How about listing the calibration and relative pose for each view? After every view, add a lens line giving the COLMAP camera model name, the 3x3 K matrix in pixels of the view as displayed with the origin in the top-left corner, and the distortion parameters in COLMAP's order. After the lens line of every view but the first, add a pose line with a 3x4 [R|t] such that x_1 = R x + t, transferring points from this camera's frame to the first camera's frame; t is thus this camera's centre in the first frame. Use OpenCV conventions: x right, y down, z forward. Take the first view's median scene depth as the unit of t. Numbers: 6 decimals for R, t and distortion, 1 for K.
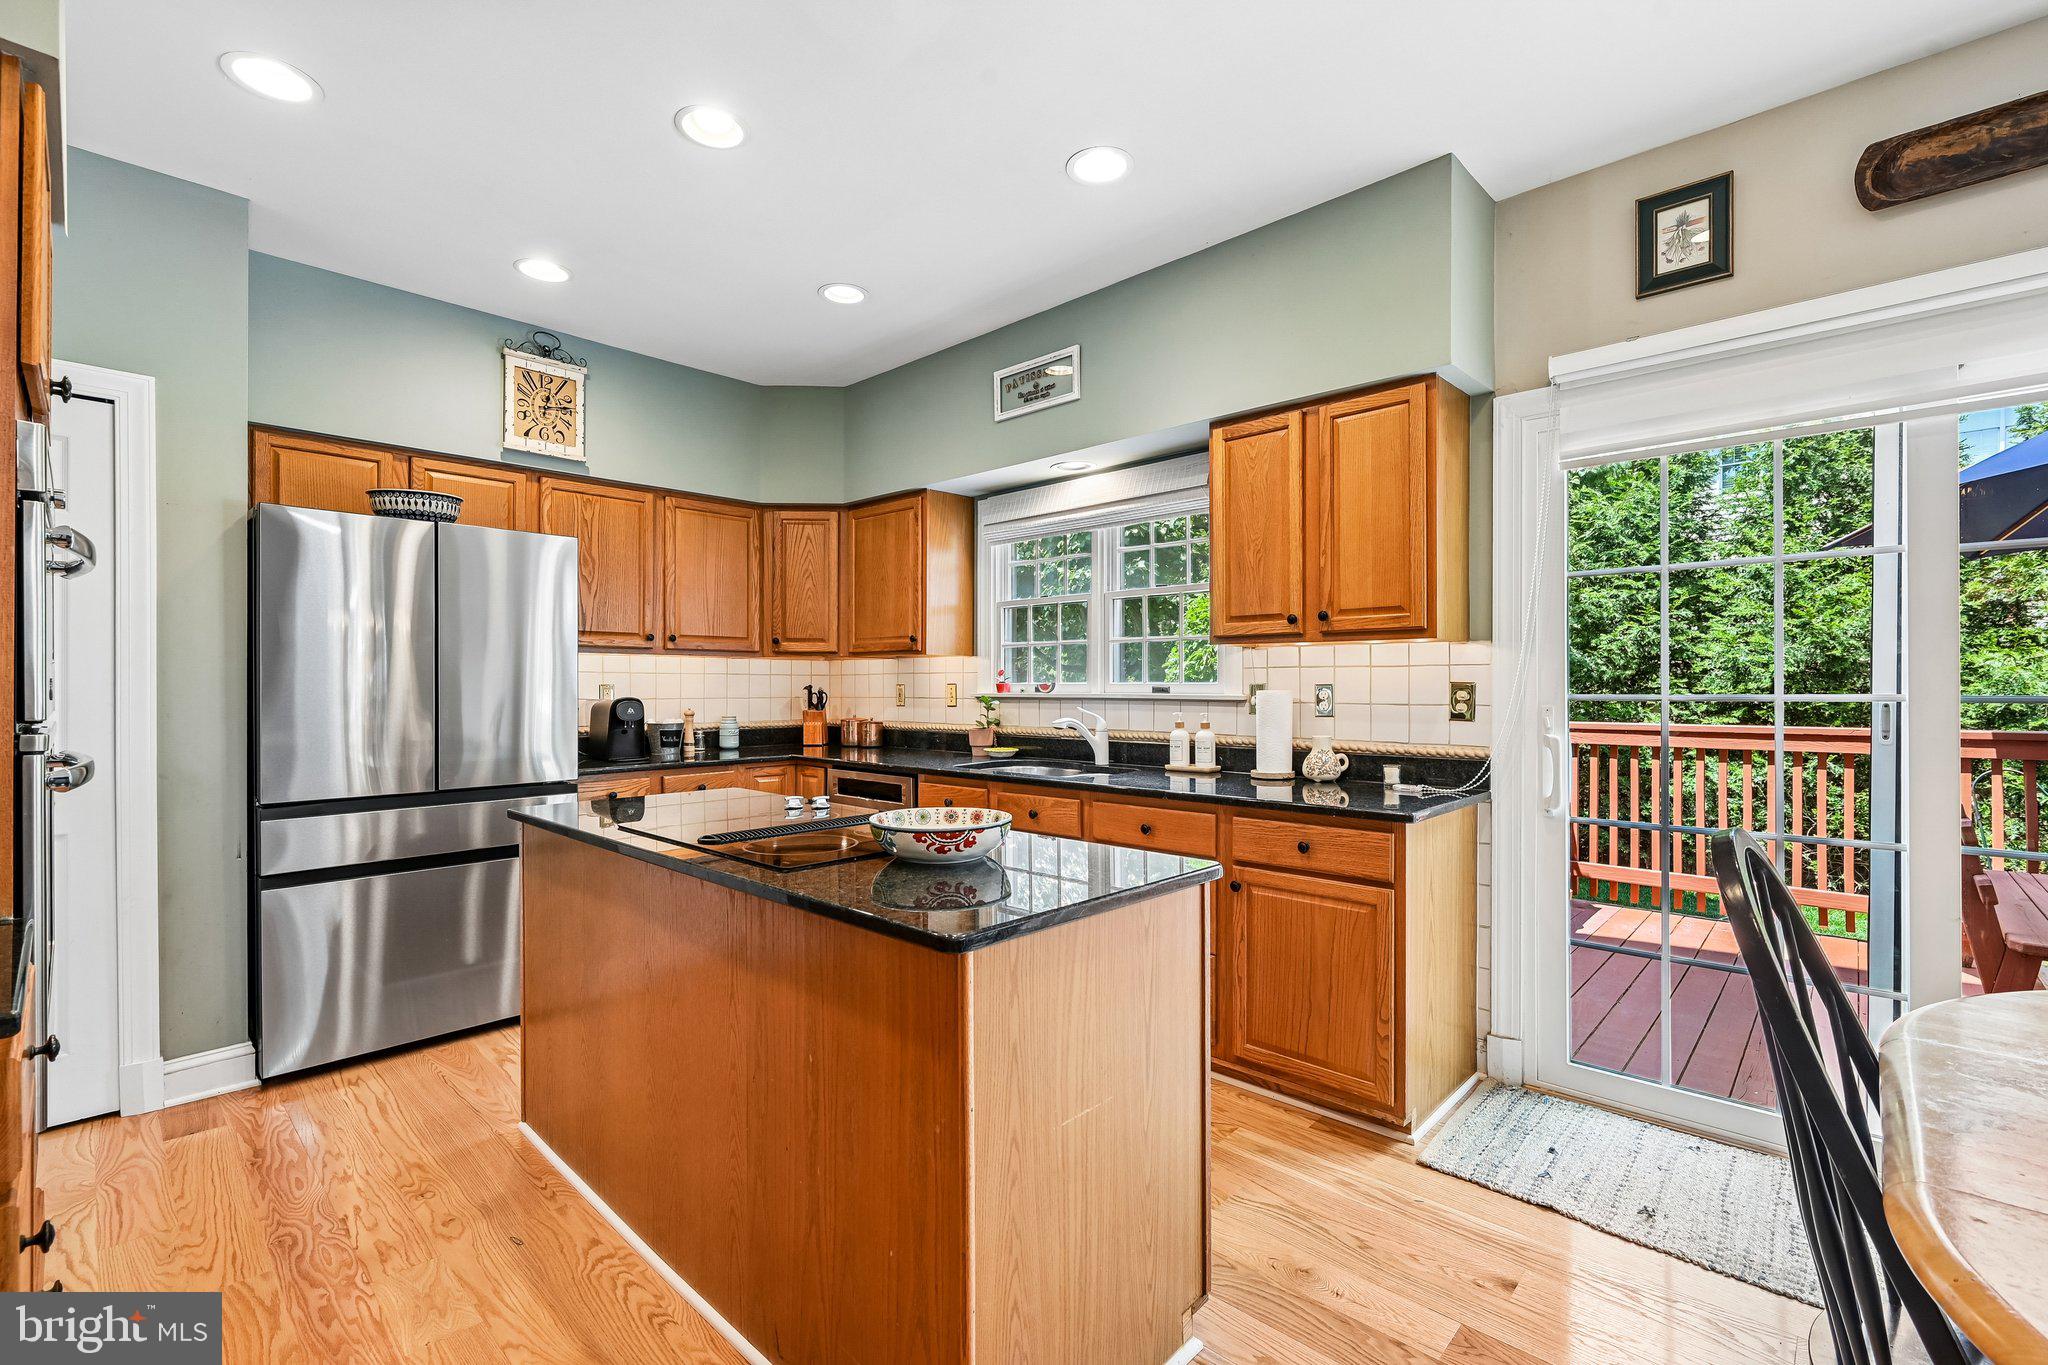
lens RADIAL K [[900.8, 0, 1045.5], [0, 900.8, 687.3], [0, 0, 1]] dist [-0.003094, 0.000046]
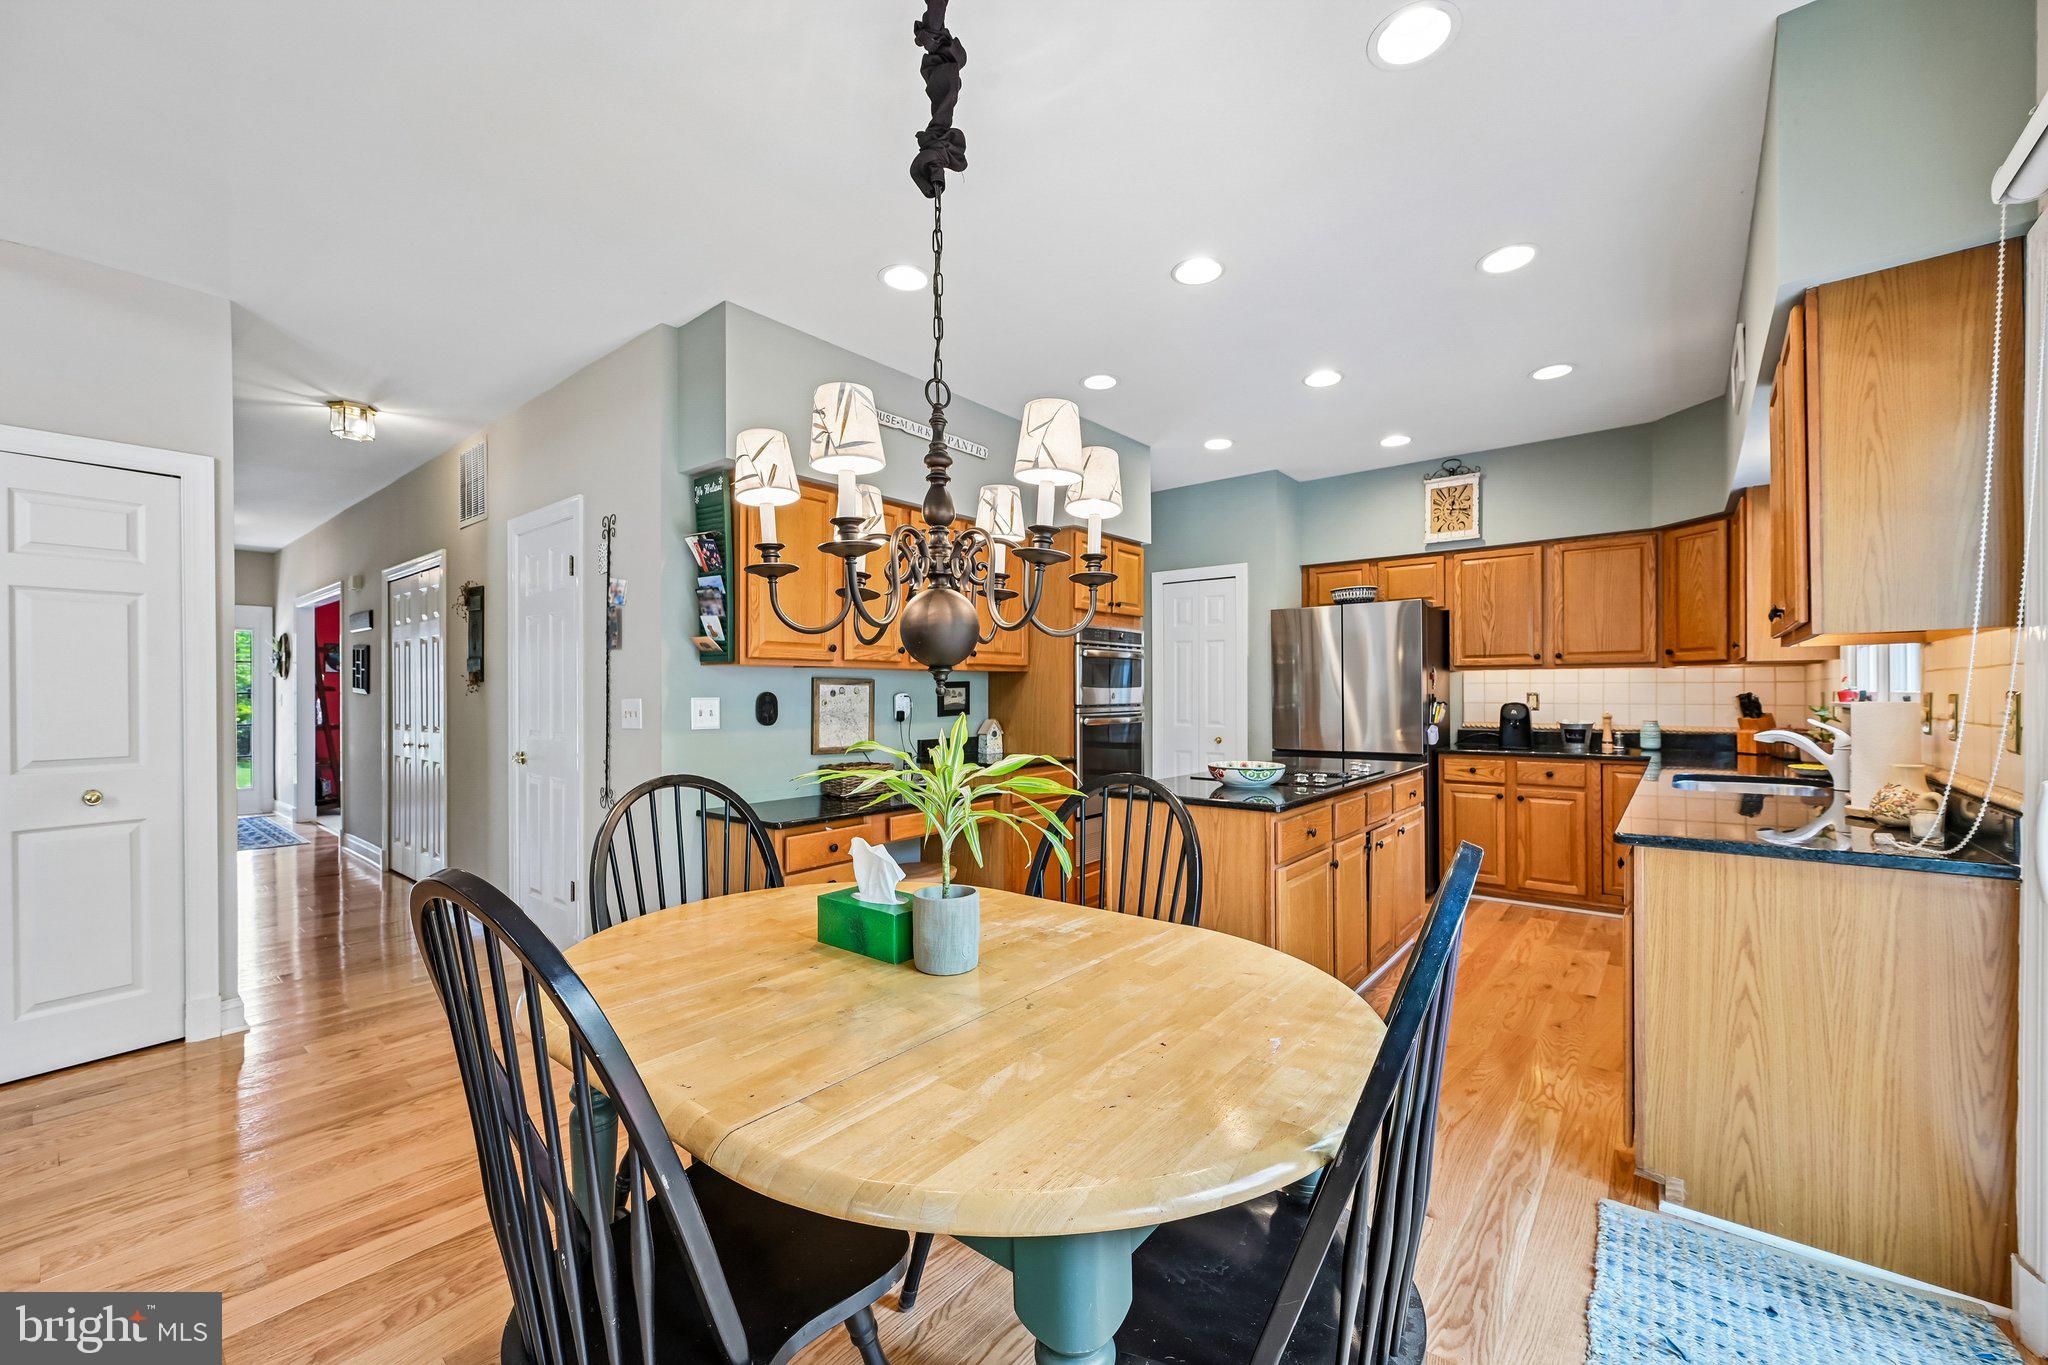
lens RADIAL K [[805.5, 0, 1030.9], [0, 805.5, 688.6], [0, 0, 1]] dist [-0.000295, -0.000127]
pose [[0.063483, -0.004904, -0.997971, 0.744207], [0.001571, 0.999987, -0.004814, -0.004644], [0.997982, -0.001262, 0.063490, 0.209368]]
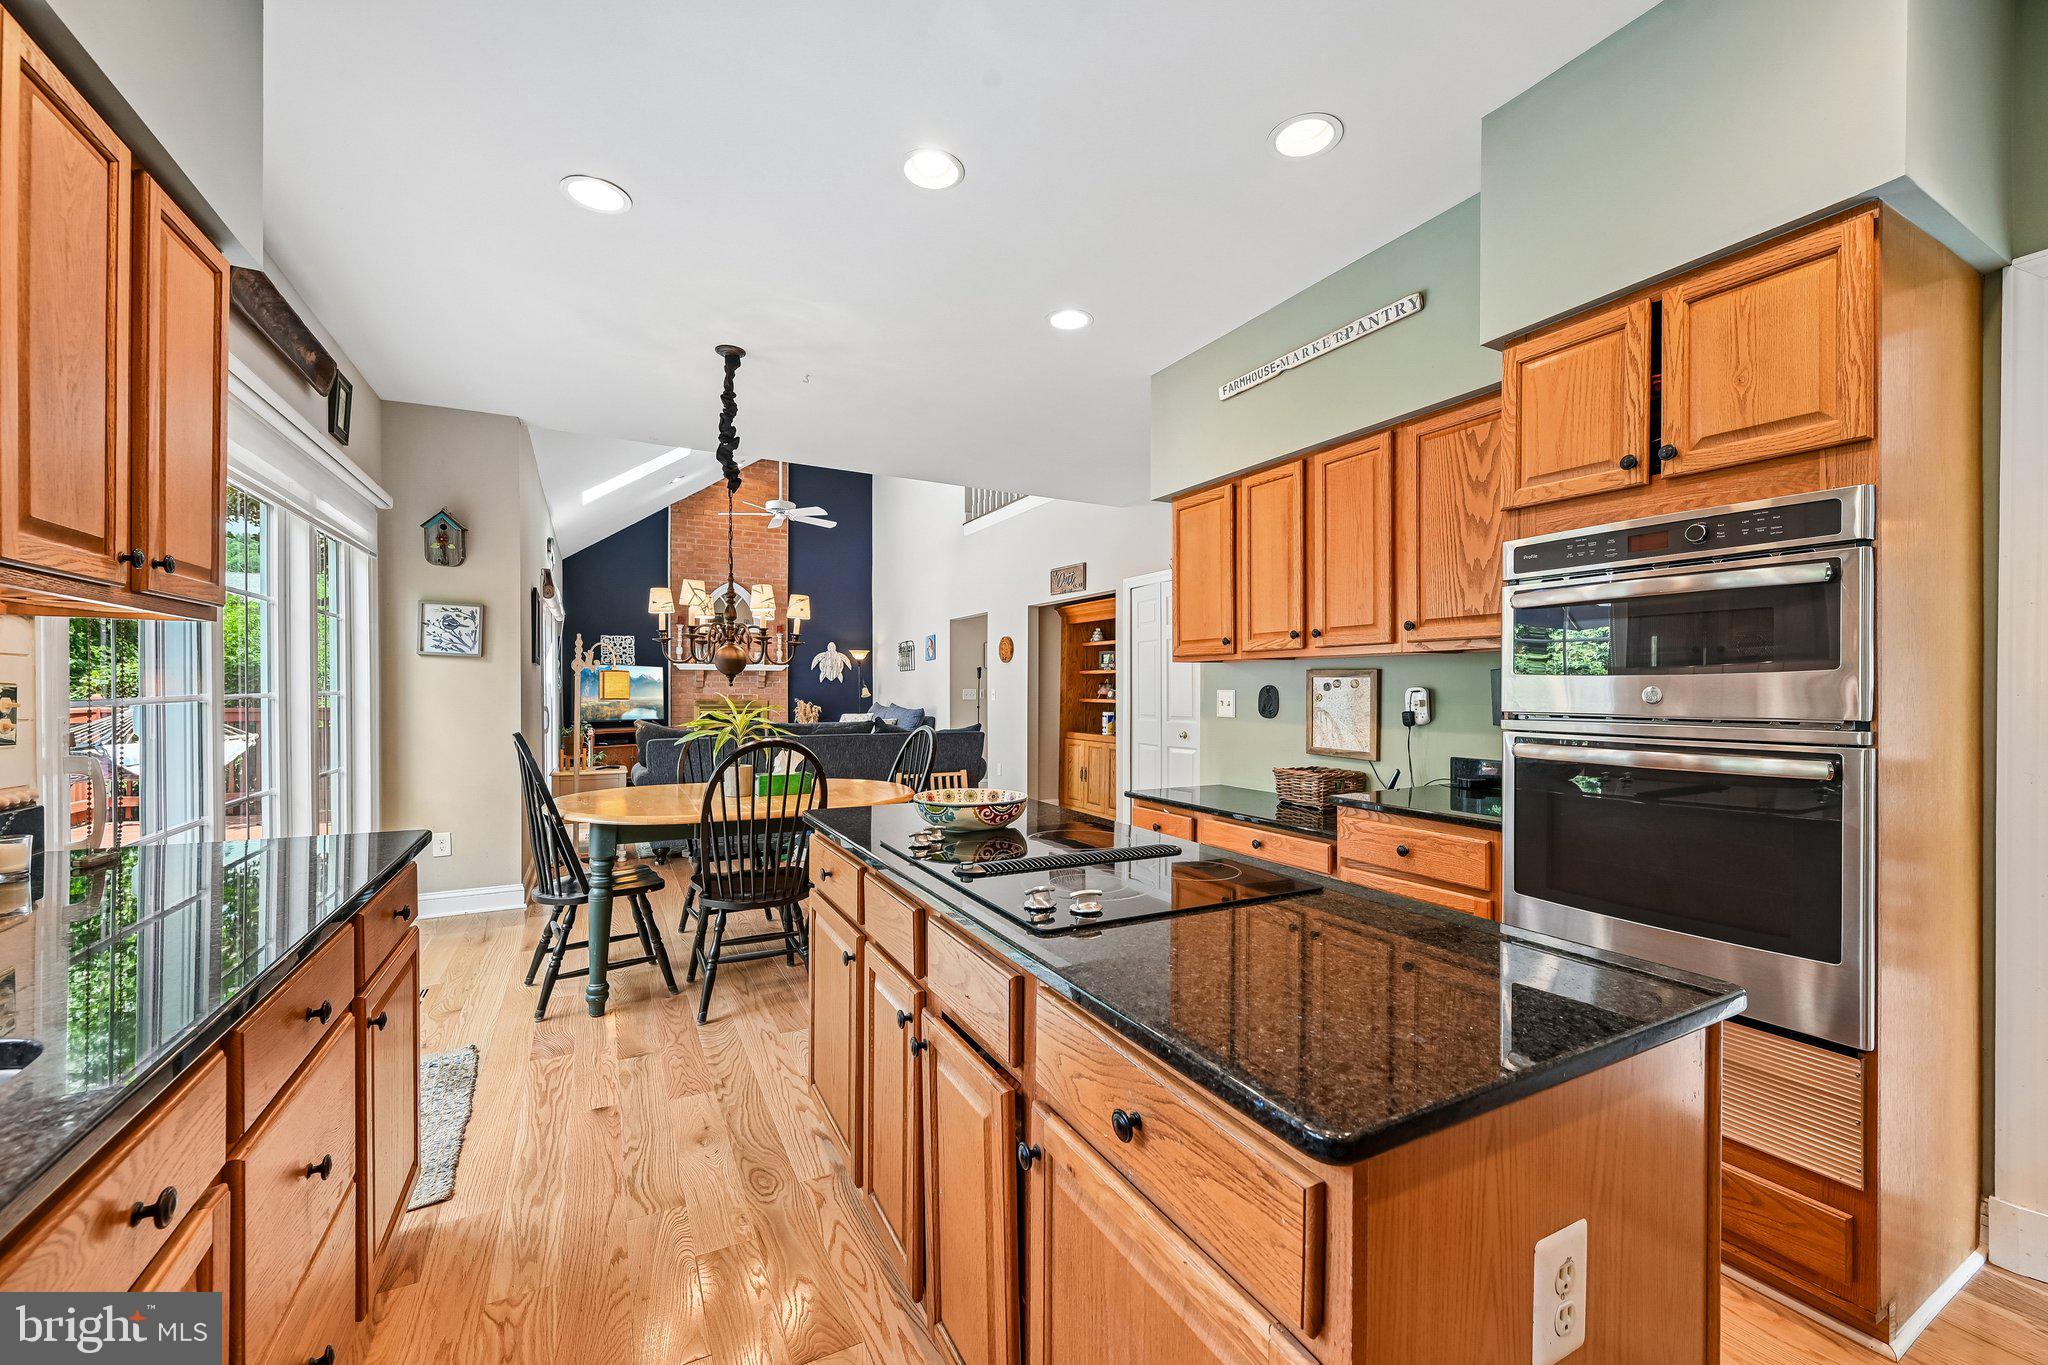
lens RADIAL K [[805.5, 0, 1030.9], [0, 805.5, 688.6], [0, 0, 1]] dist [-0.000295, -0.000127]
pose [[-0.945007, -0.004547, 0.327018, -0.269098], [-0.004019, 0.999989, 0.002288, -0.002898], [-0.327025, 0.000848, -0.945015, 0.971024]]
